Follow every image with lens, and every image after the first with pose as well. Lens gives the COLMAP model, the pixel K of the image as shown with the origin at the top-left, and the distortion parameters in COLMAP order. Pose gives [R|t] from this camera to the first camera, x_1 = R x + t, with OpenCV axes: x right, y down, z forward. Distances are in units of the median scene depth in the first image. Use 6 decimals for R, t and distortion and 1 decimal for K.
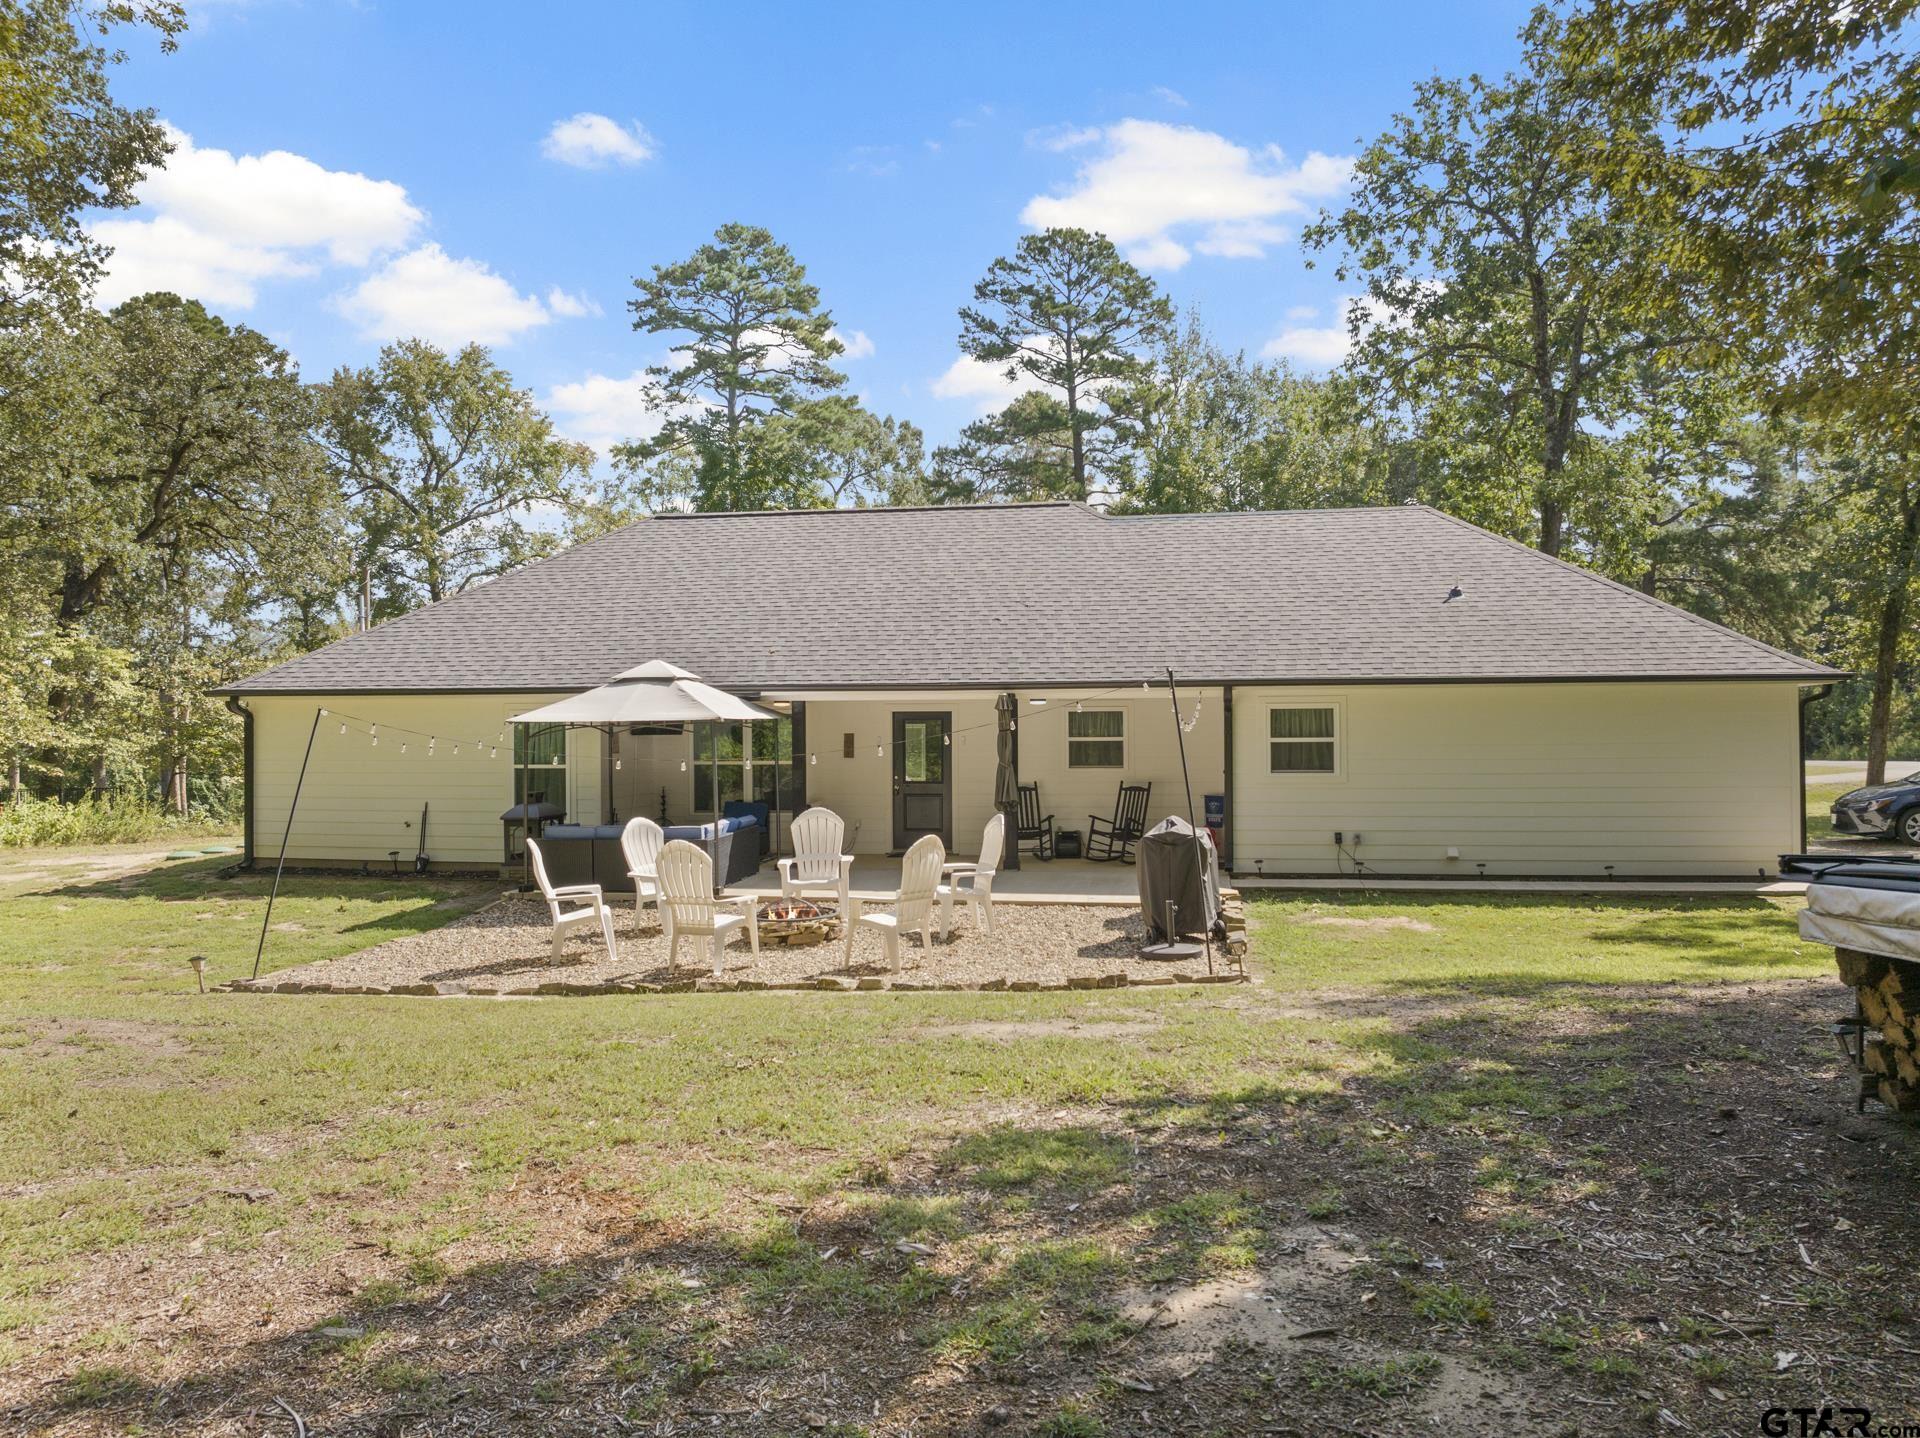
lens RADIAL K [[1362.2, 0, 969.6], [0, 1362.2, 711.1], [0, 0, 1]] dist [-0.036306, 0.010114]
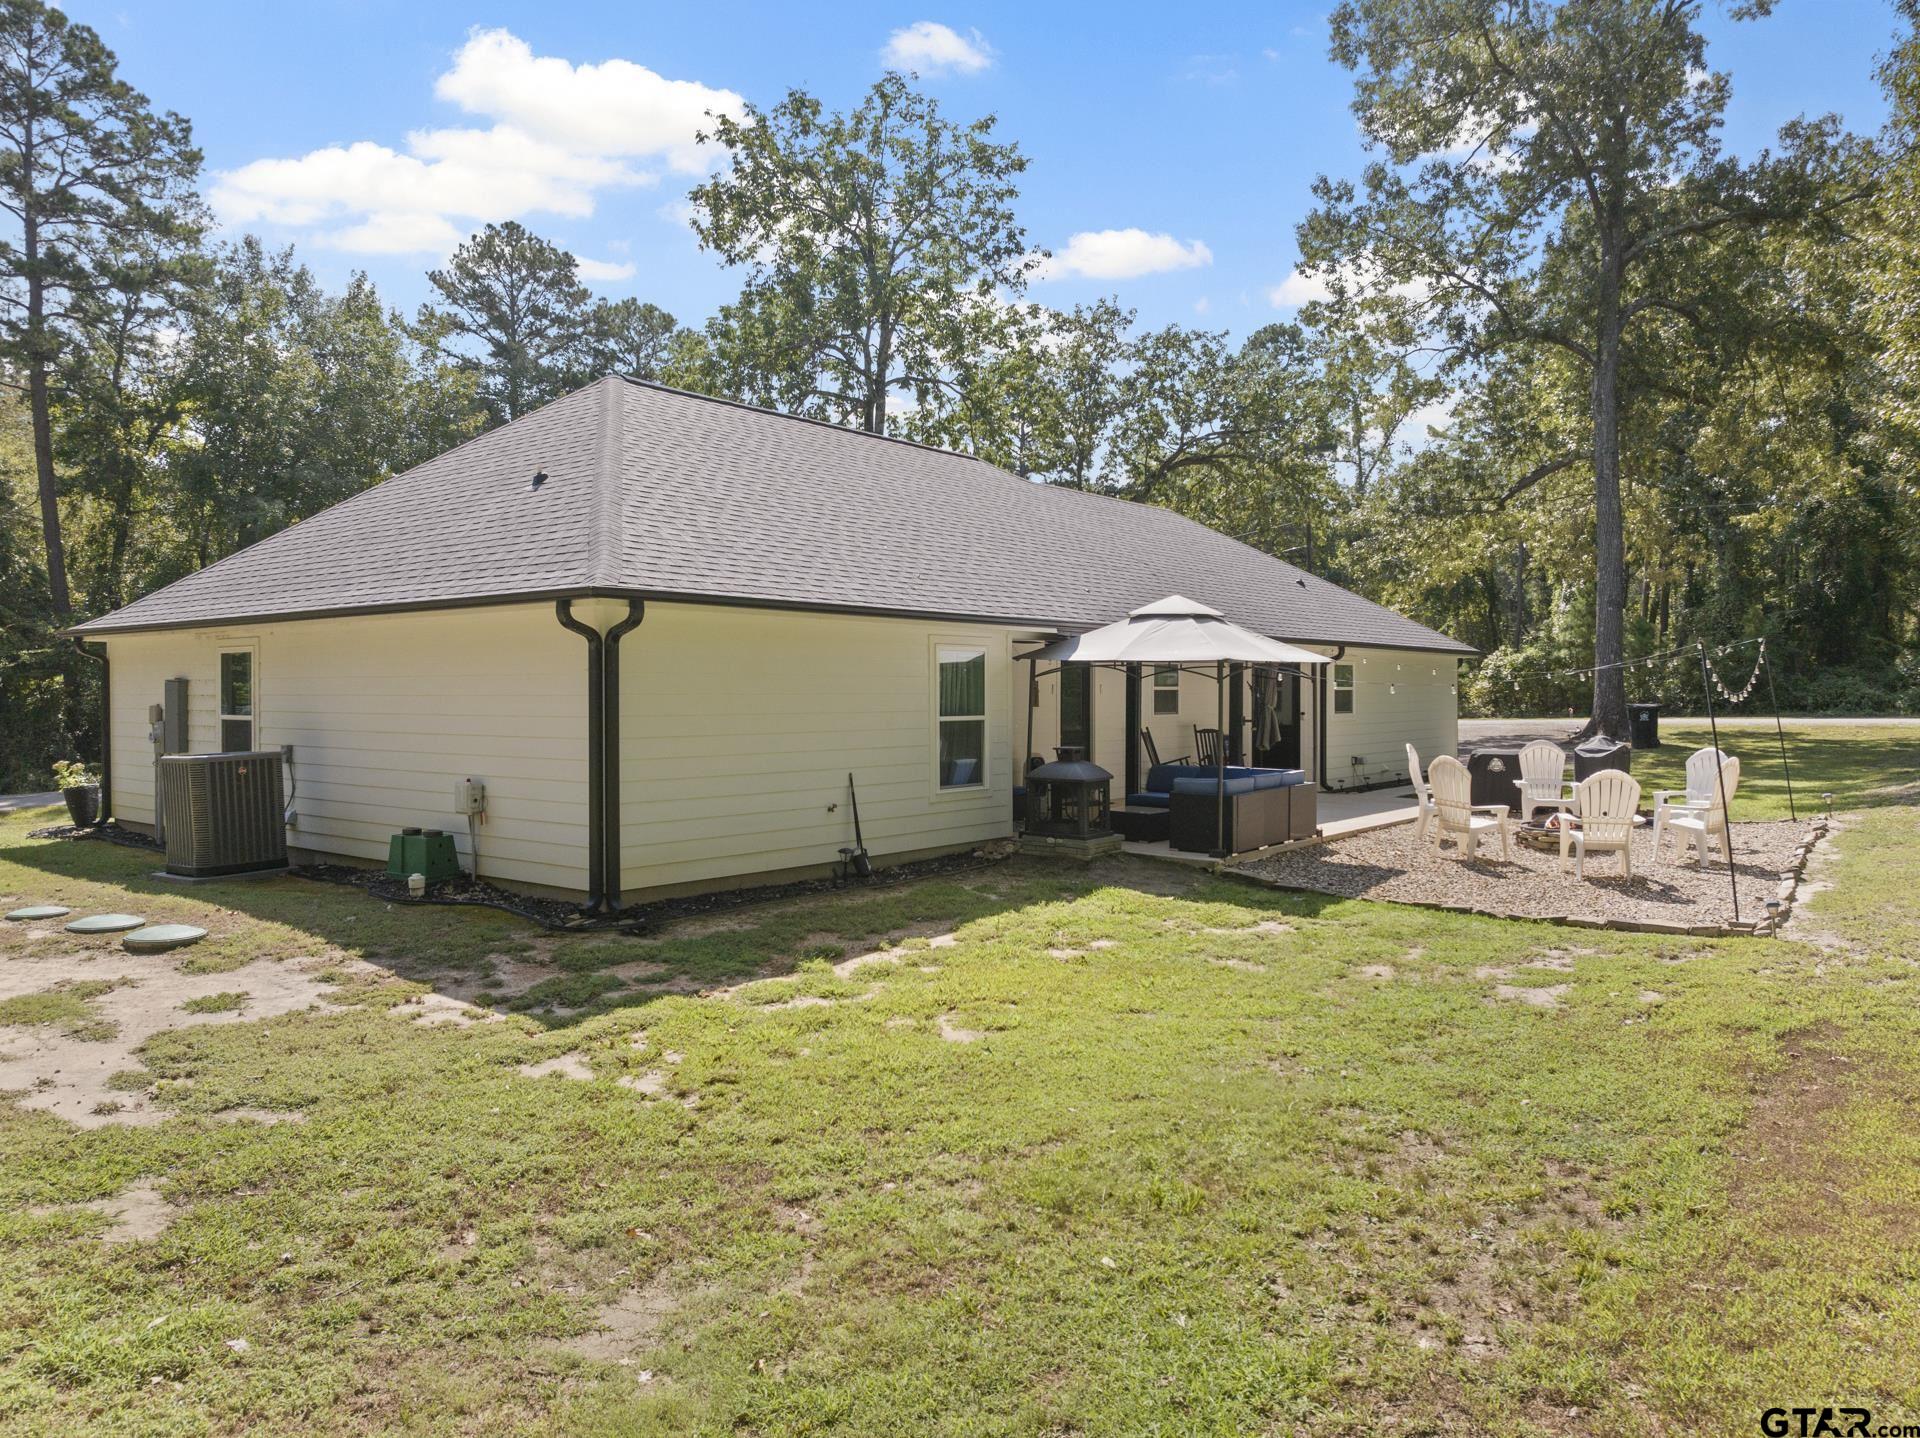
lens RADIAL K [[1362.2, 0, 969.6], [0, 1362.2, 711.1], [0, 0, 1]] dist [-0.036306, 0.010114]
pose [[0.420240, -0.005835, 0.907394, -1.107780], [0.002709, 0.999983, 0.005176, 0.035496], [-0.907409, 0.000283, 0.420249, 0.721991]]
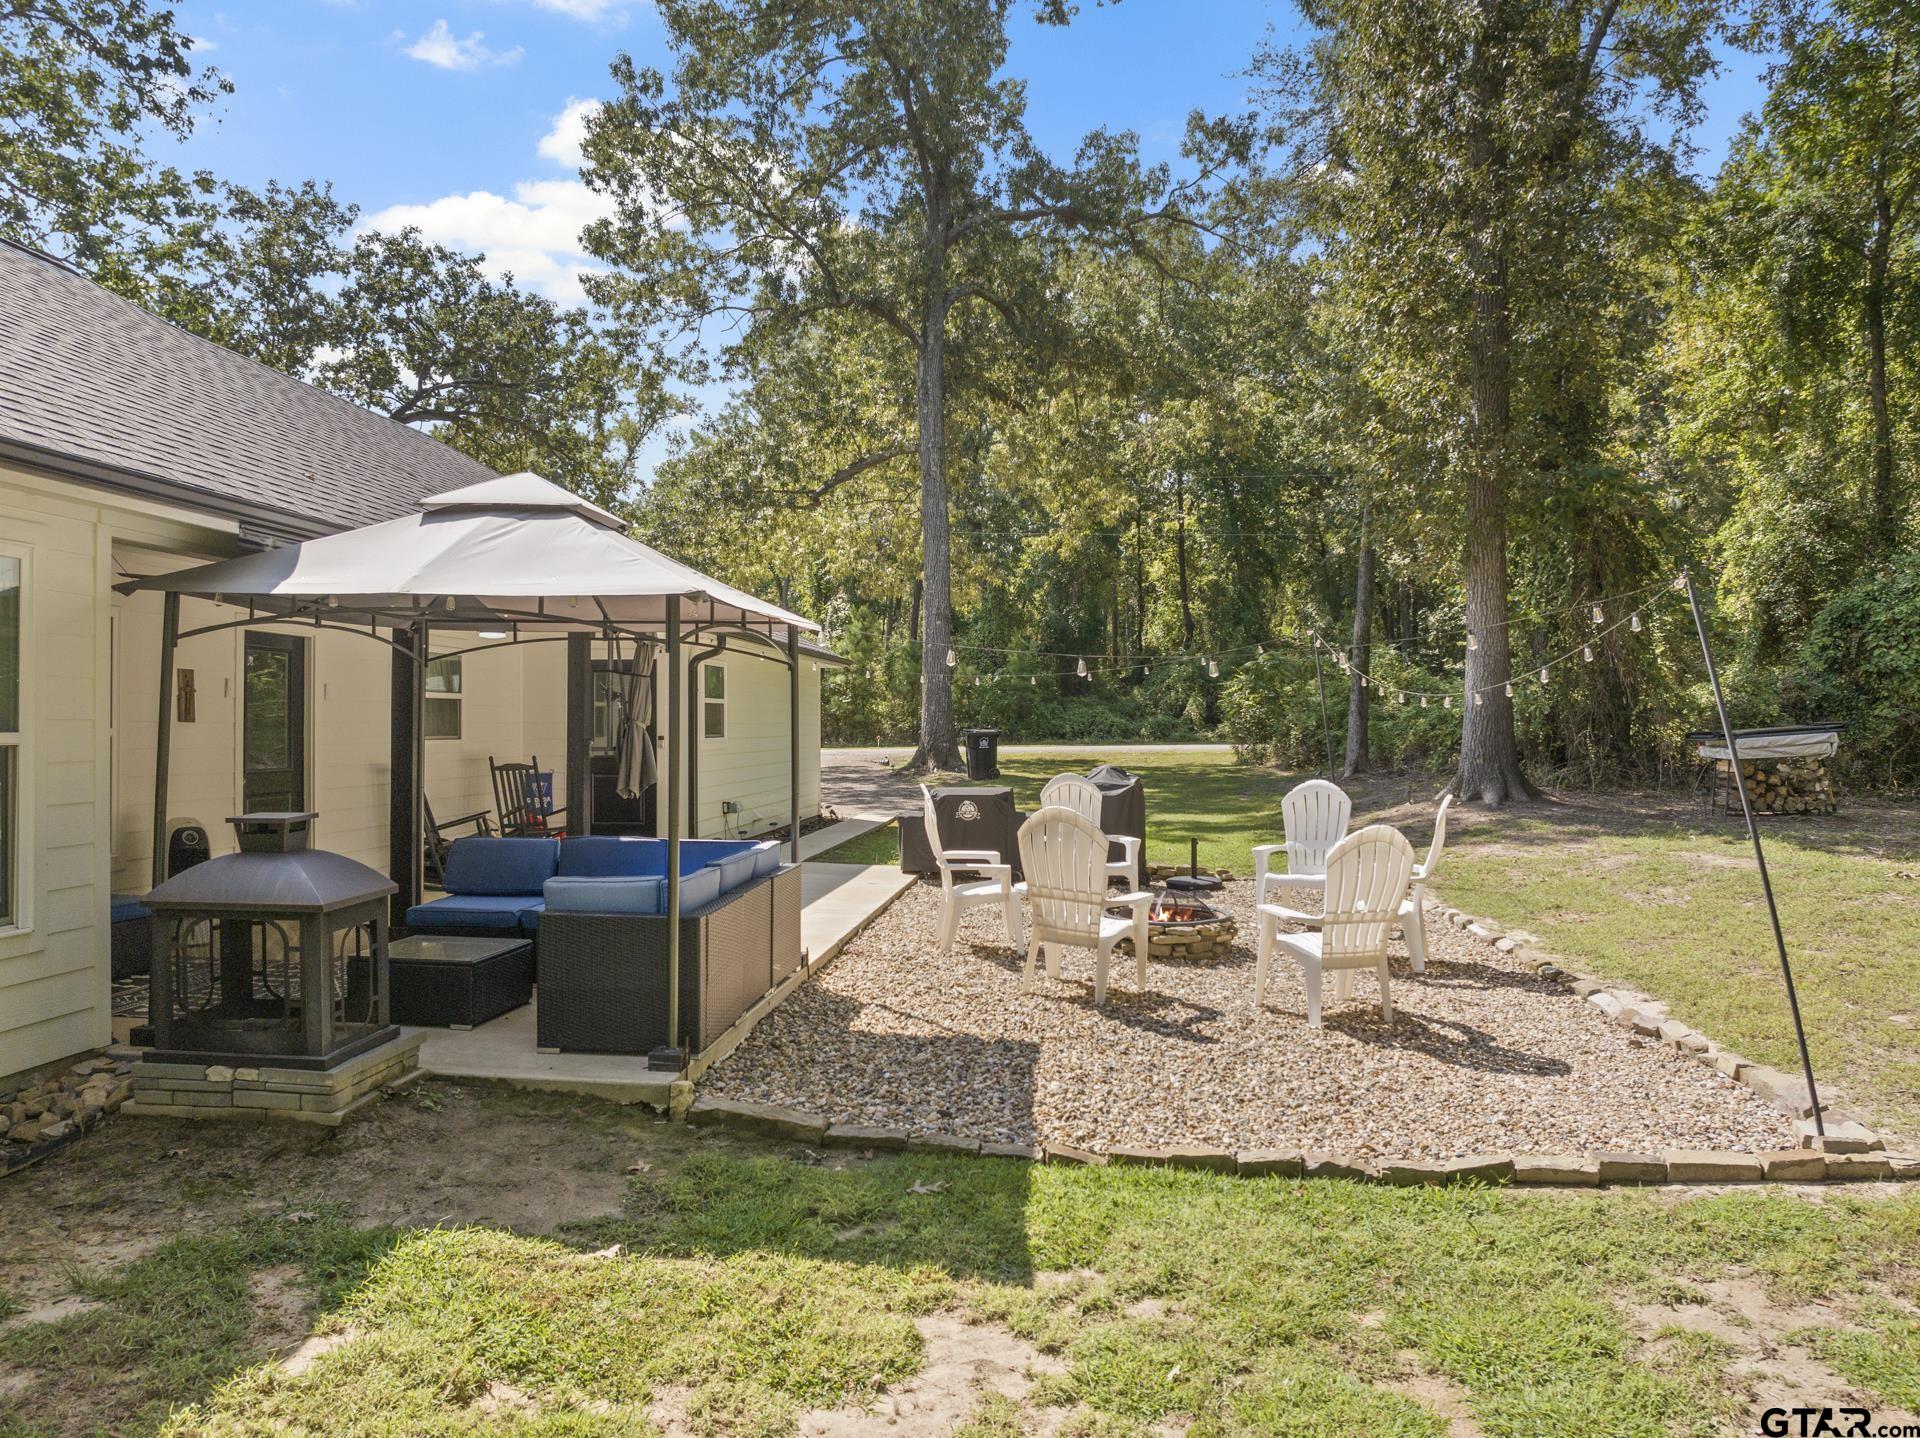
lens RADIAL K [[1362.2, 0, 969.6], [0, 1362.2, 711.1], [0, 0, 1]] dist [-0.036306, 0.010114]
pose [[-0.129900, 0.018117, 0.991362, -0.671596], [0.006249, 0.999828, -0.017453, 0.044509], [-0.991507, 0.003928, -0.129991, 0.891969]]
